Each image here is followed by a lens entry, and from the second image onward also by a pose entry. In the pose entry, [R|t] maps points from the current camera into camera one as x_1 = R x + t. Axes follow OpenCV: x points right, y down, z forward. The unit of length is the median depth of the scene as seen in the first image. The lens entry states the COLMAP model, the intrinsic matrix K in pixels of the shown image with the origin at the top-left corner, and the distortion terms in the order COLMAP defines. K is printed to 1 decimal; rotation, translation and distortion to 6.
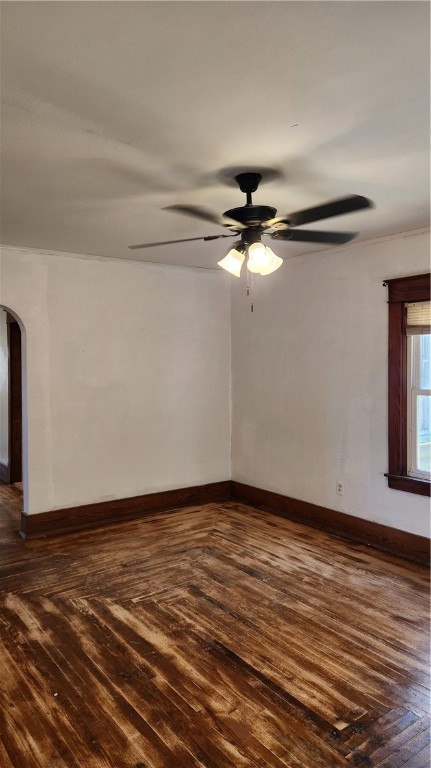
lens RADIAL K [[506.1, 0, 212.2], [0, 506.1, 379.8], [0, 0, 1]] dist [0.068375, -0.067770]
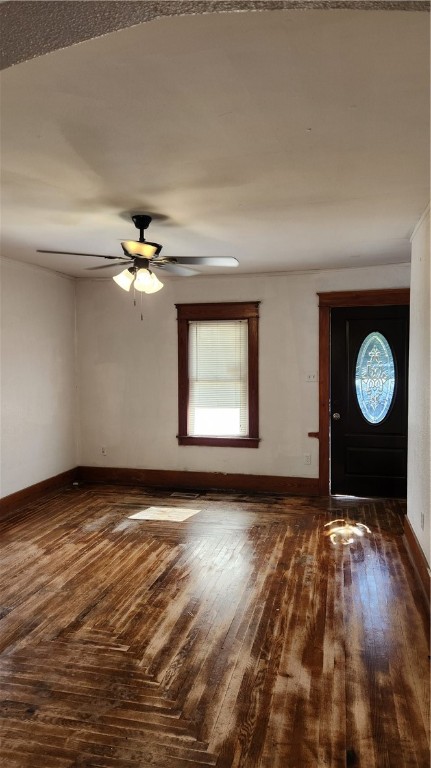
lens RADIAL K [[506.1, 0, 212.2], [0, 506.1, 379.8], [0, 0, 1]] dist [0.068375, -0.067770]
pose [[-0.623734, -0.021097, 0.781352, -0.937509], [0.041733, 0.997311, 0.060242, -0.044170], [-0.780522, 0.070183, -0.621176, 1.477486]]
